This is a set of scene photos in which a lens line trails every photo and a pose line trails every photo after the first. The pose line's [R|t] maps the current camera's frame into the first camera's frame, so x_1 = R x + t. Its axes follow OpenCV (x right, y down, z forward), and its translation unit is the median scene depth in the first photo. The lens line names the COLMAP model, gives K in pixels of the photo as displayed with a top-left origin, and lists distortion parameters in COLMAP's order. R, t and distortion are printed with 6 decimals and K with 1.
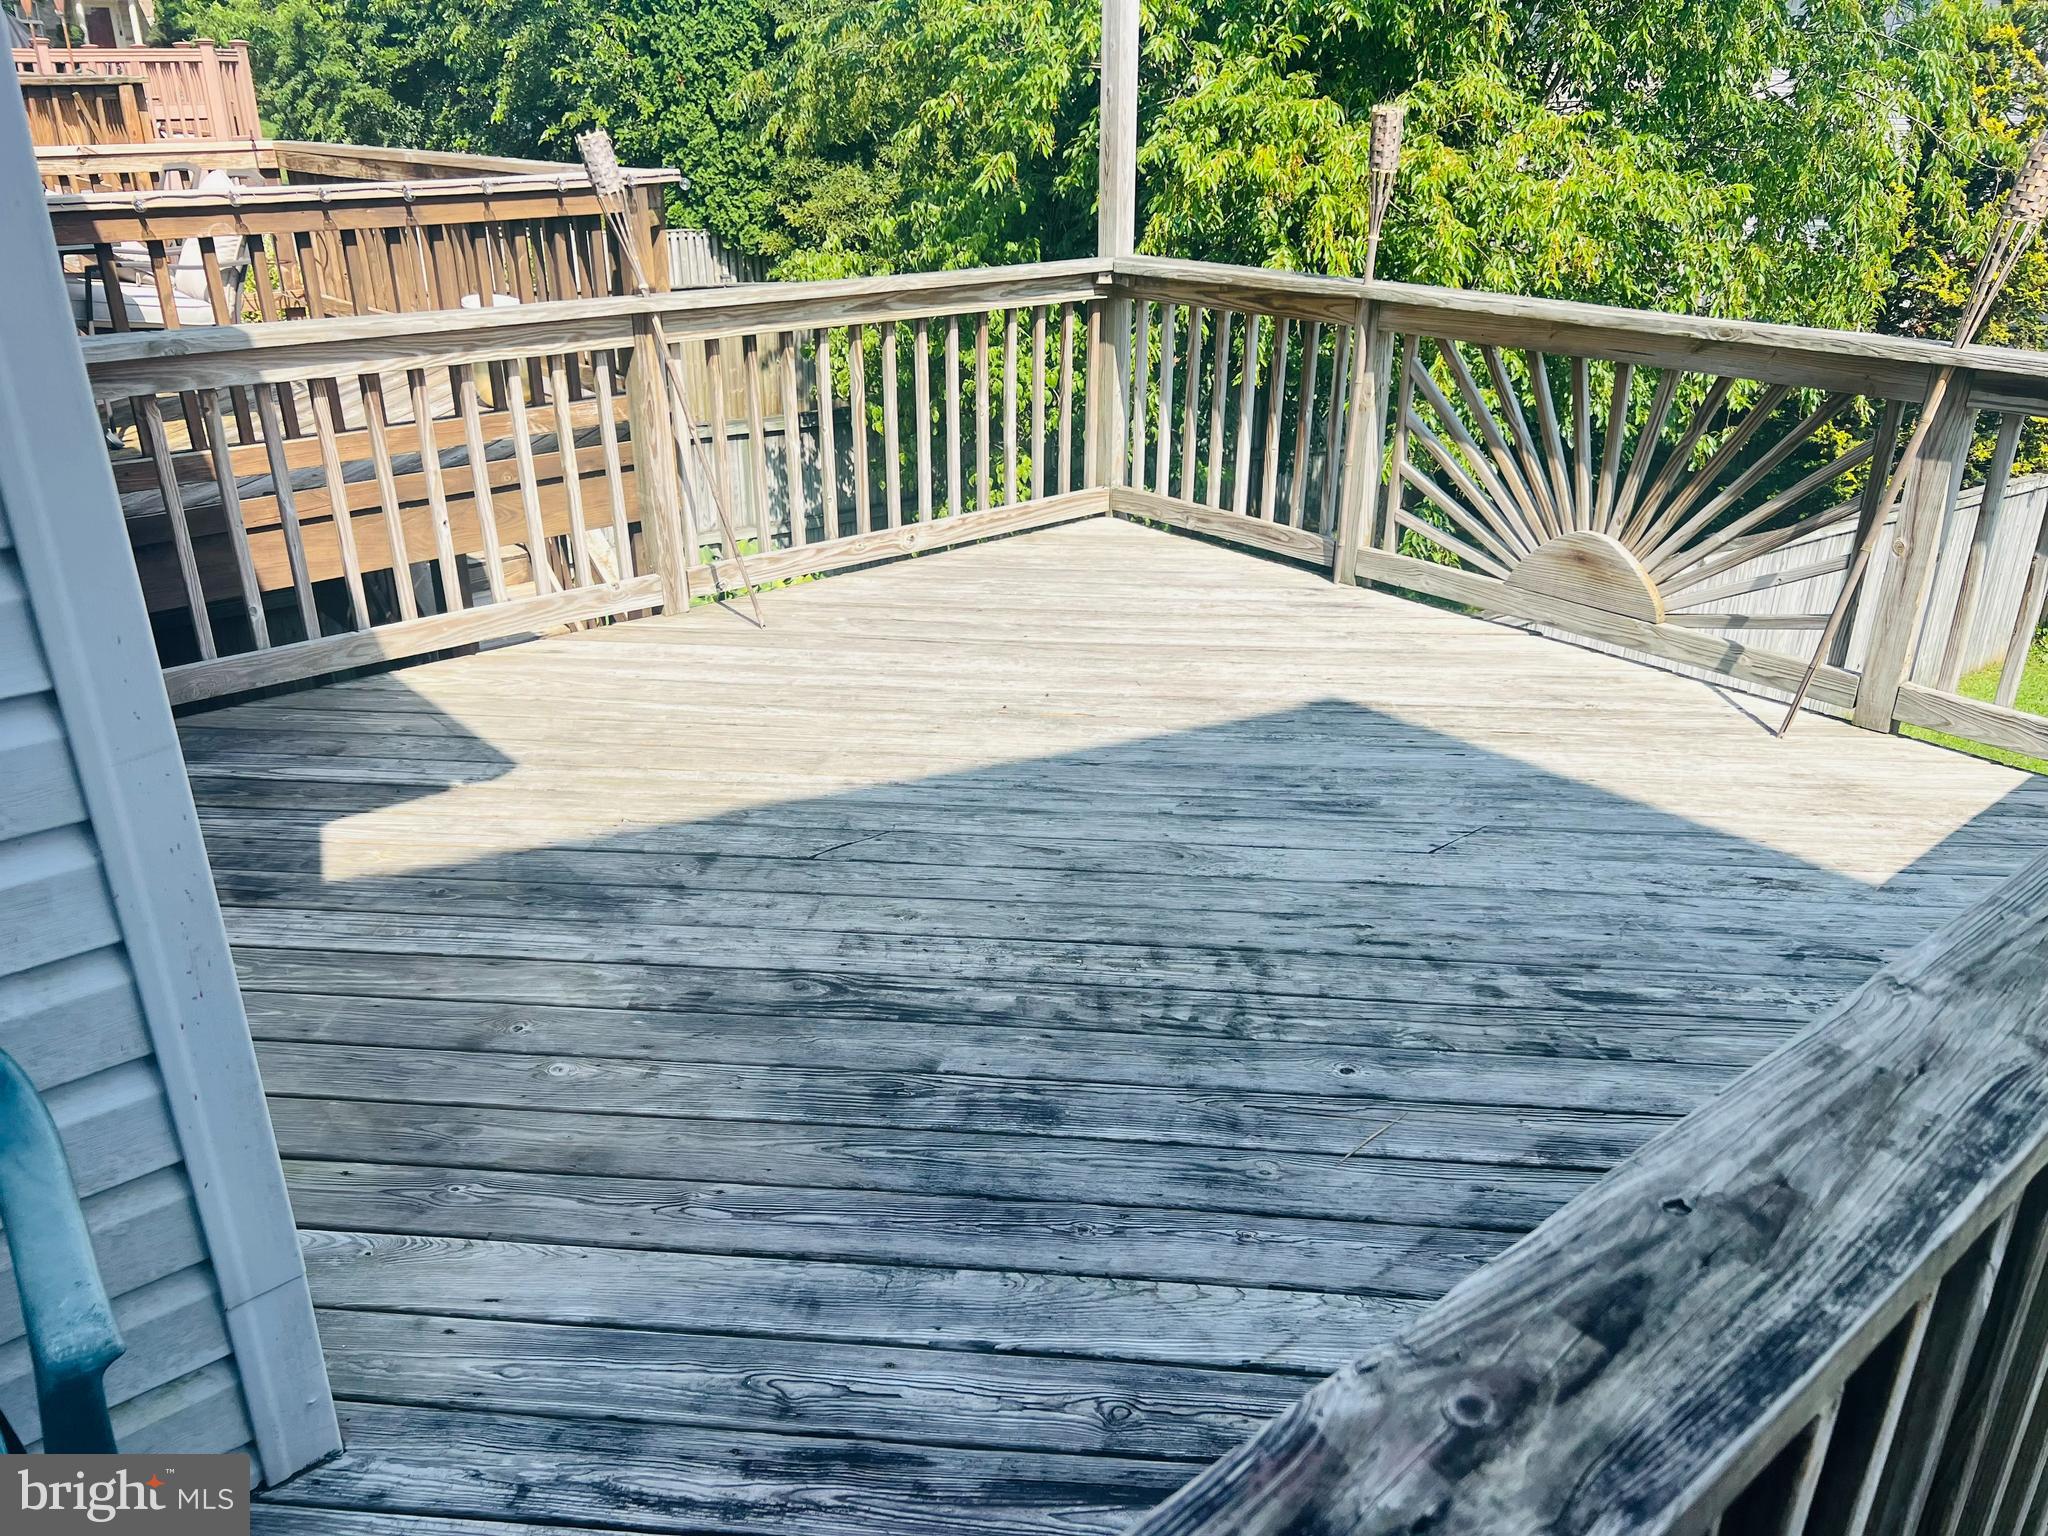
lens RADIAL K [[1555.3, 0, 1027.8], [0, 1555.3, 766.2], [0, 0, 1]] dist [0.041409, -0.028861]
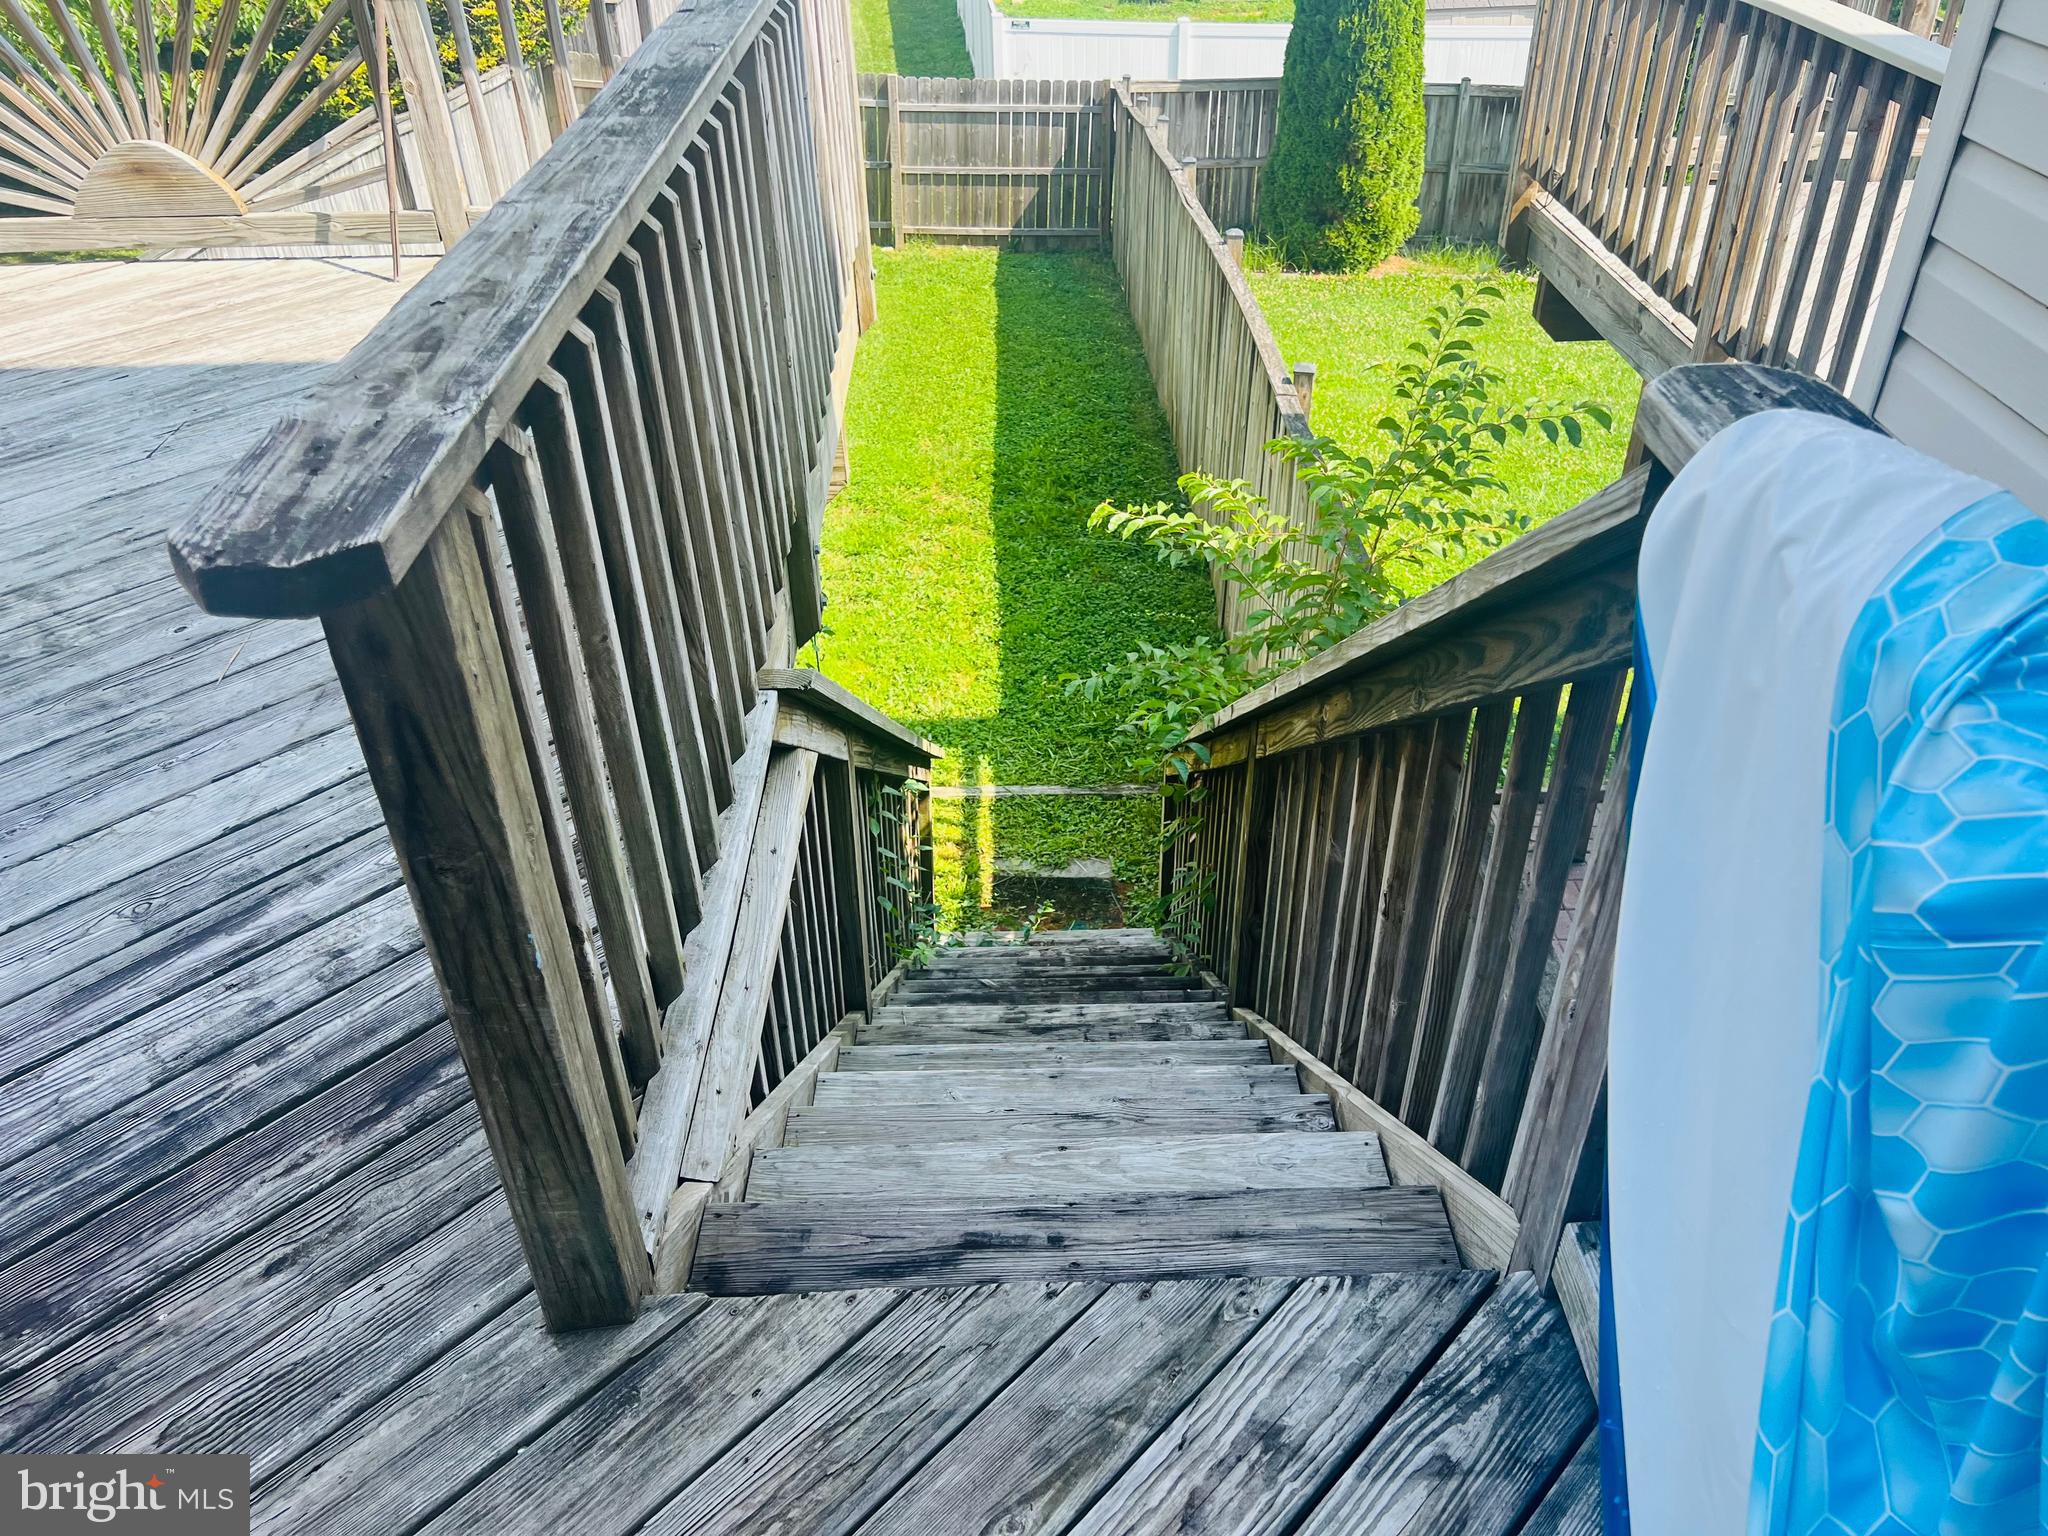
lens RADIAL K [[1555.3, 0, 1022.0], [0, 1555.3, 763.0], [0, 0, 1]] dist [0.041409, -0.028861]
pose [[0.638842, -0.459648, 0.616931, -0.133827], [0.332720, 0.888097, 0.317145, 0.120963], [-0.693670, 0.002660, 0.720288, -0.189700]]
